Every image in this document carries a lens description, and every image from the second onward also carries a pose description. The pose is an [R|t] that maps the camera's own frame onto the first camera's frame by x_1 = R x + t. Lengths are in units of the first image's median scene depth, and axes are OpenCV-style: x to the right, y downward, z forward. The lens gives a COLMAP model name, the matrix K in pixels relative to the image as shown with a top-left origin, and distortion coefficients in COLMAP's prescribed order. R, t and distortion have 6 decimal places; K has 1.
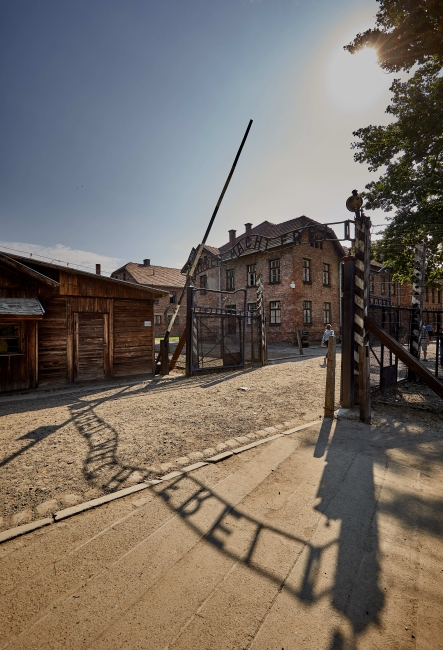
lens RADIAL K [[320.7, 0, 221.5], [0, 320.7, 325.0], [0, 0, 1]] dist [0.037089, 0.000251]
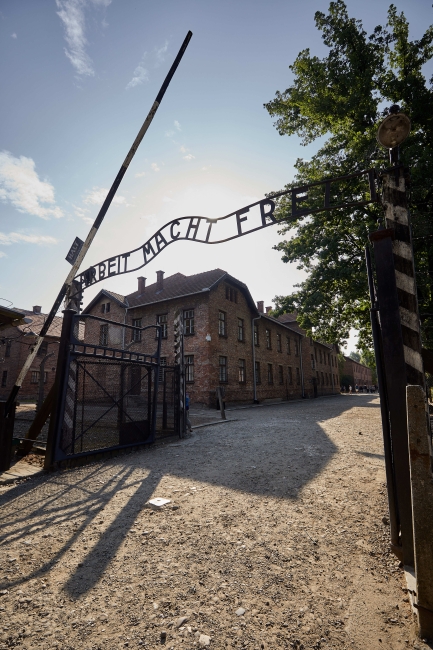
lens RADIAL K [[303.7, 0, 216.5], [0, 303.7, 325.0], [0, 0, 1]] dist [0.000148, -0.000051]
pose [[0.958272, 0.058185, 0.279875, 0.004113], [-0.001629, 0.980162, -0.198193, 0.010244], [-0.285855, 0.189467, 0.939356, 0.207685]]
